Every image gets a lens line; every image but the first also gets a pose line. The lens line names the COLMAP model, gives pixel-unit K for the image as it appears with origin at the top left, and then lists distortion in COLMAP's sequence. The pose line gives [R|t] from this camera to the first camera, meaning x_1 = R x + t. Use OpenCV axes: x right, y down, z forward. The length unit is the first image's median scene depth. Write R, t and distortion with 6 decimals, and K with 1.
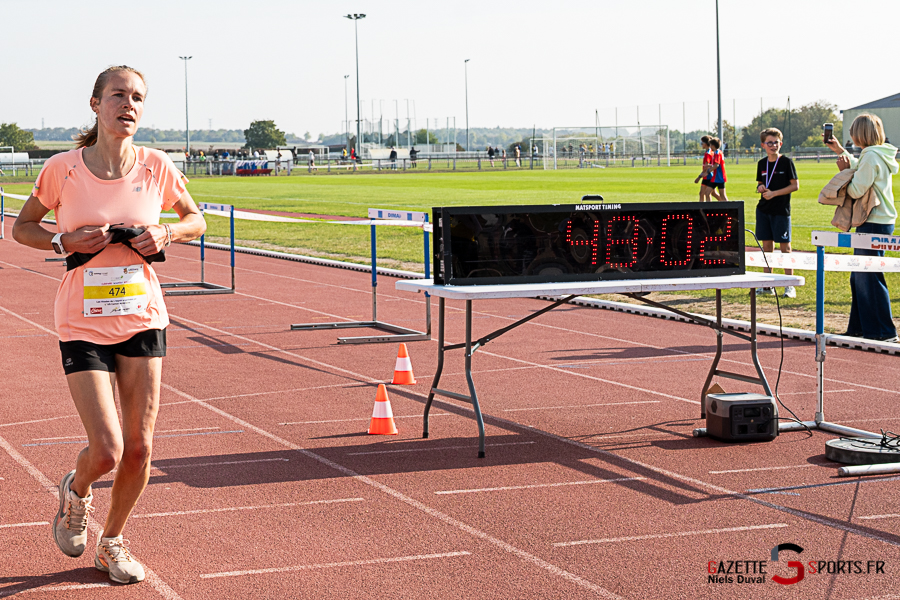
lens RADIAL K [[1843.5, 0, 326.1], [0, 1843.5, 204.1], [0, 0, 1]] dist [-0.003560, 0.000000]
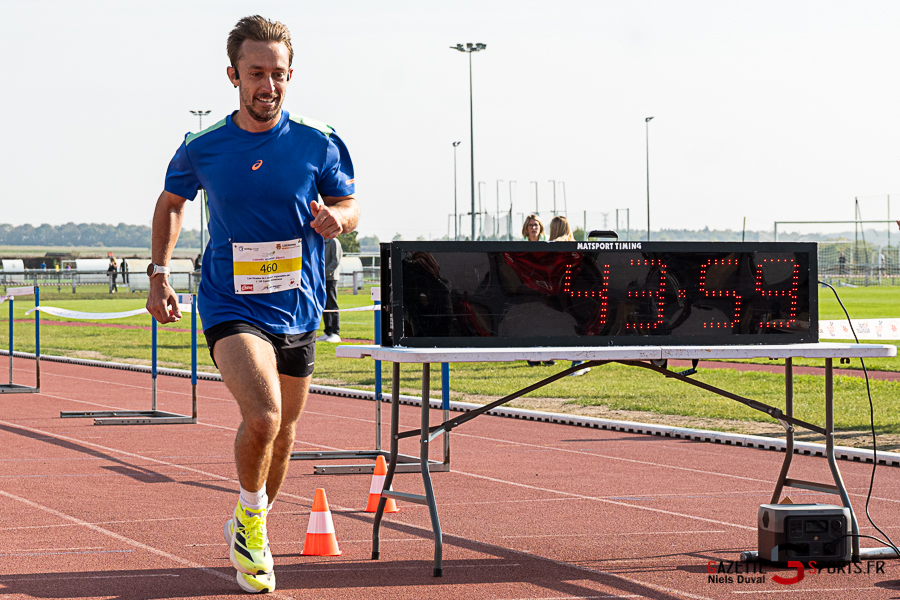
lens RADIAL K [[2968.8, 0, 258.6], [0, 2968.8, 339.0], [0, 0, 1]] dist [0.034251, 0.000000]
pose [[0.998188, 0.009812, -0.059374, 0.054096], [-0.010116, 0.999937, -0.004835, 0.031563], [0.059323, 0.005427, 0.998224, -0.132205]]
